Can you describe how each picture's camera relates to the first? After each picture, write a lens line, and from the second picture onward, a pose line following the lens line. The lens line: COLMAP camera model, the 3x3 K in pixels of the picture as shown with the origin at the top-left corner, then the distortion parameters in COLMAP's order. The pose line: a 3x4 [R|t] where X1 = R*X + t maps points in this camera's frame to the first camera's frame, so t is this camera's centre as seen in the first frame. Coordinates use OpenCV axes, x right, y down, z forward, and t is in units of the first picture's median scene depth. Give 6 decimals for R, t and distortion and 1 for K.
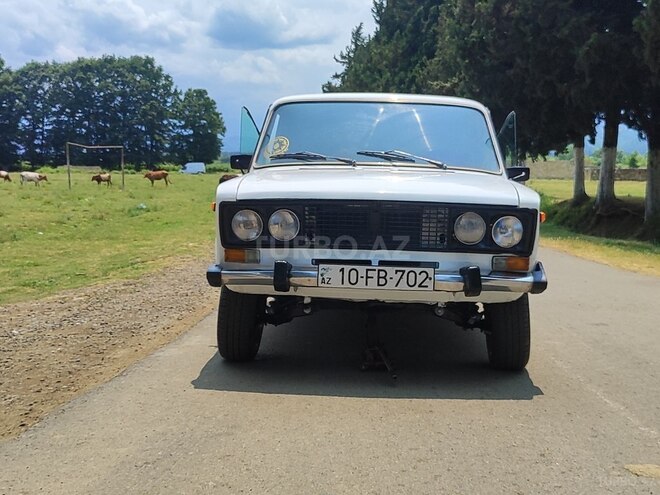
lens RADIAL K [[954.2, 0, 330.0], [0, 954.2, 247.5], [0, 0, 1]] dist [0.092629, -0.291933]
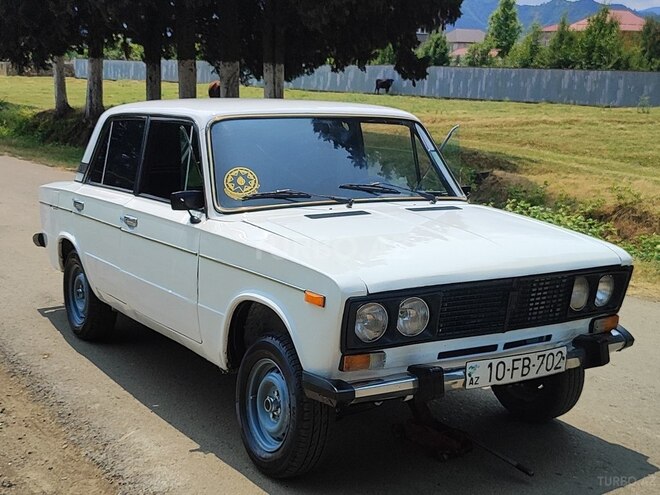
lens RADIAL K [[954.2, 0, 330.0], [0, 954.2, 247.5], [0, 0, 1]] dist [0.092629, -0.291933]
pose [[0.821306, -0.098735, 0.561878, -0.545741], [0.034659, 0.991726, 0.123608, -0.181193], [-0.569433, -0.082046, 0.817933, 0.393307]]
